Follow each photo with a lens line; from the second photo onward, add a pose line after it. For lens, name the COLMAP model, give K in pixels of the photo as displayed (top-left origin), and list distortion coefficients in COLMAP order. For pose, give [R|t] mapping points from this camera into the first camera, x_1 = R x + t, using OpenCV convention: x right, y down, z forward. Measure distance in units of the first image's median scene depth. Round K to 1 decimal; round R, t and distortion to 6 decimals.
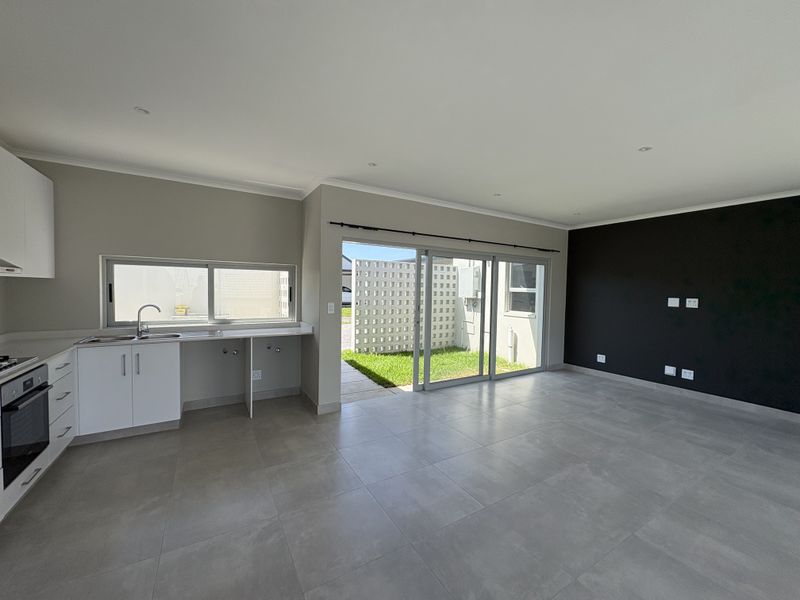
lens RADIAL K [[319.4, 0, 400.0], [0, 319.4, 300.0], [0, 0, 1]] dist [0.000986, 0.000240]
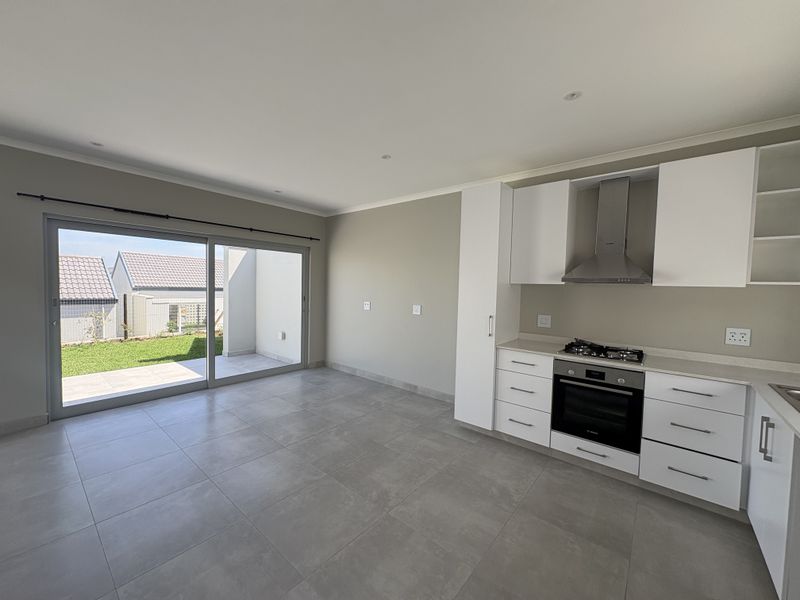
lens RADIAL K [[319.4, 0, 400.0], [0, 319.4, 300.0], [0, 0, 1]] dist [0.000986, 0.000240]
pose [[-0.943179, -0.028436, -0.331066, -0.026171], [-0.055340, 0.995859, 0.072121, -0.024228], [0.327644, 0.086344, -0.940848, 0.732499]]
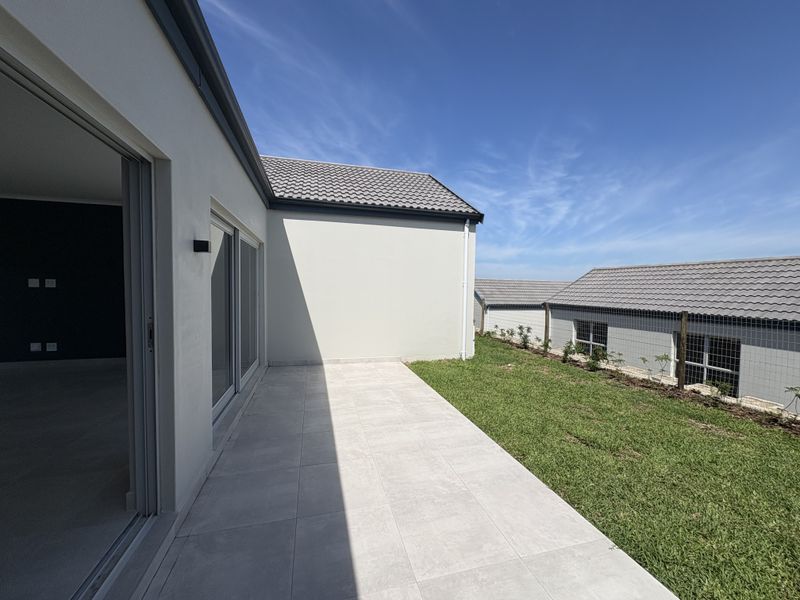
lens RADIAL K [[319.4, 0, 400.0], [0, 319.4, 300.0], [0, 0, 1]] dist [0.000986, 0.000240]
pose [[0.272402, -0.052080, 0.960773, 0.140617], [0.027853, 0.998542, 0.046231, 0.043180], [-0.961780, 0.014167, 0.273456, -0.413797]]
